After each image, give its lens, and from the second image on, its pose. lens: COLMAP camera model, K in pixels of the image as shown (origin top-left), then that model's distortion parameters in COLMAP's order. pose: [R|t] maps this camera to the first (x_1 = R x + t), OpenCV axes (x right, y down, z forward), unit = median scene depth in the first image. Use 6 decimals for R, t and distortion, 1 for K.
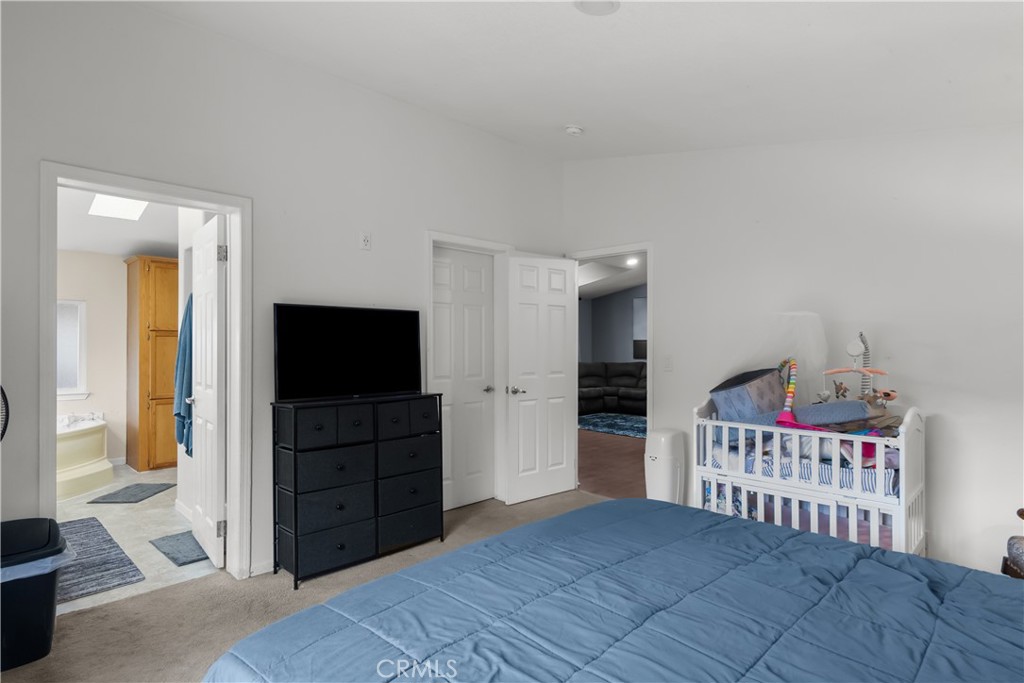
lens RADIAL K [[548.3, 0, 515.8], [0, 548.3, 345.3], [0, 0, 1]] dist [0.000249, 0.003565]
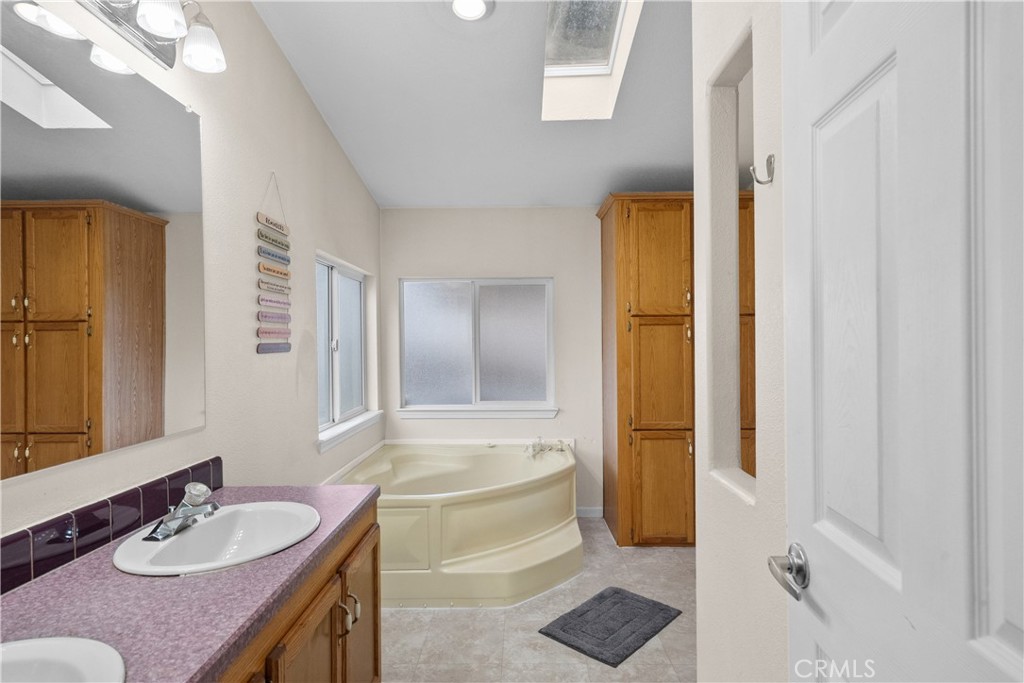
lens RADIAL K [[548.3, 0, 516.0], [0, 548.3, 340.1], [0, 0, 1]] dist [0.000249, 0.003565]
pose [[0.702932, -0.011774, -0.711160, -0.324797], [0.010985, 0.999923, -0.005697, 0.001909], [0.711172, -0.003808, 0.703007, 0.481860]]
